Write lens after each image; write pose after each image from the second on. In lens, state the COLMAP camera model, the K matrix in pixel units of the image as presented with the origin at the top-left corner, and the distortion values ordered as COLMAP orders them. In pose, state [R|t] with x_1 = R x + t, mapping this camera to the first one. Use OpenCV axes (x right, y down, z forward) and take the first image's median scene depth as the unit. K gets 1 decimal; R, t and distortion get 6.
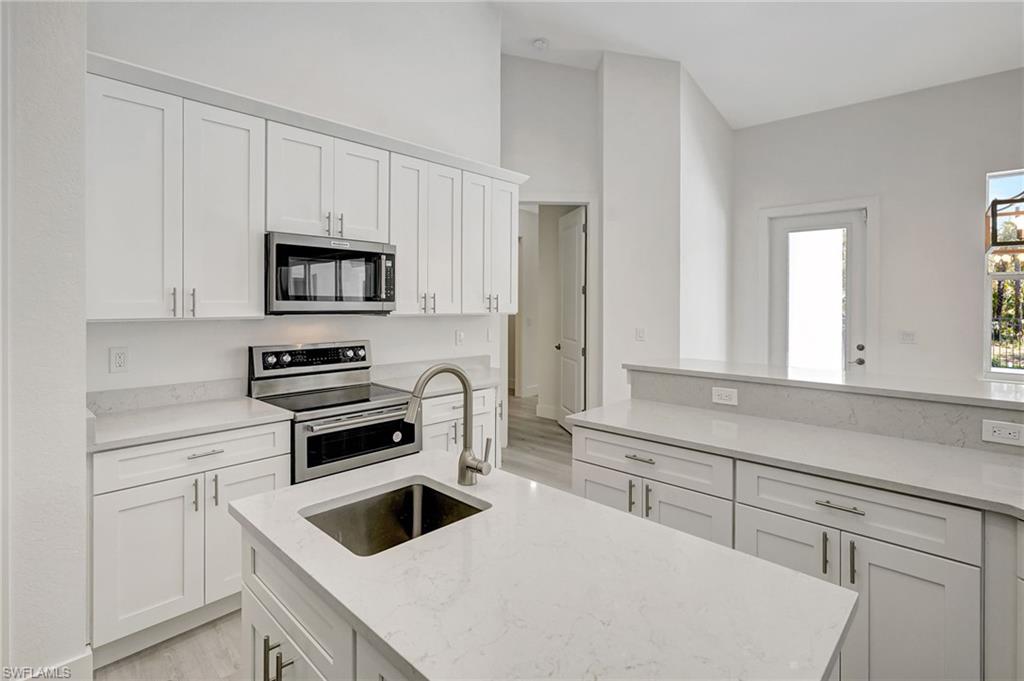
lens RADIAL K [[499.3, 0, 503.1], [0, 499.3, 308.6], [0, 0, 1]] dist [-0.003660, 0.000928]
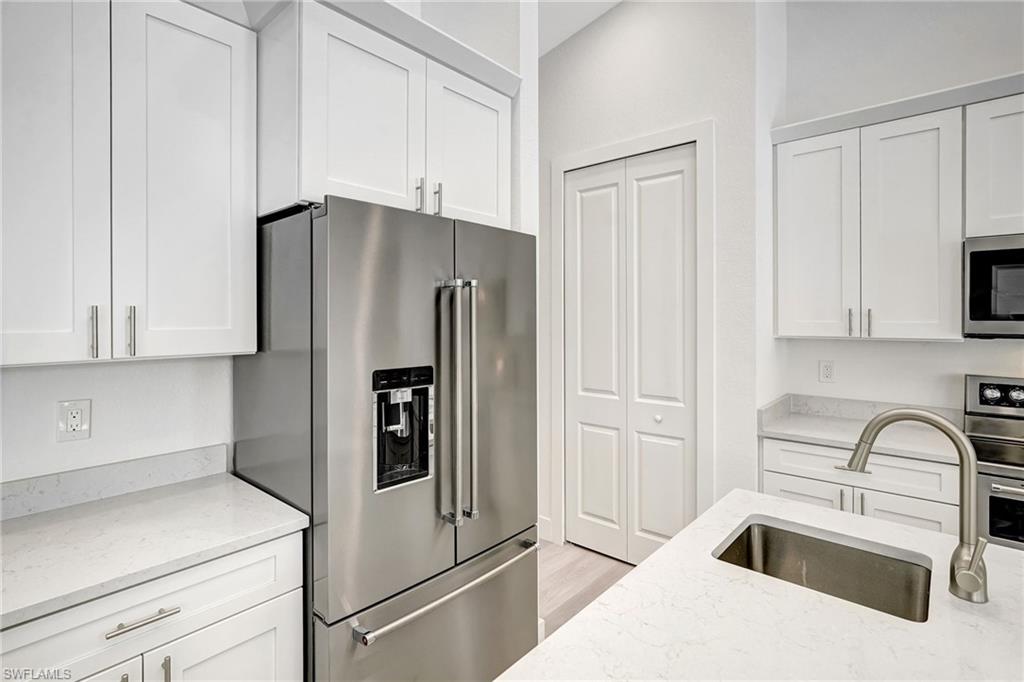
lens RADIAL K [[499.3, 0, 514.4], [0, 499.3, 321.1], [0, 0, 1]] dist [-0.003660, 0.000928]
pose [[0.043760, 0.005526, -0.999027, 0.306611], [-0.010217, 0.999935, 0.005083, -0.011115], [0.998990, 0.009984, 0.043814, 0.189905]]
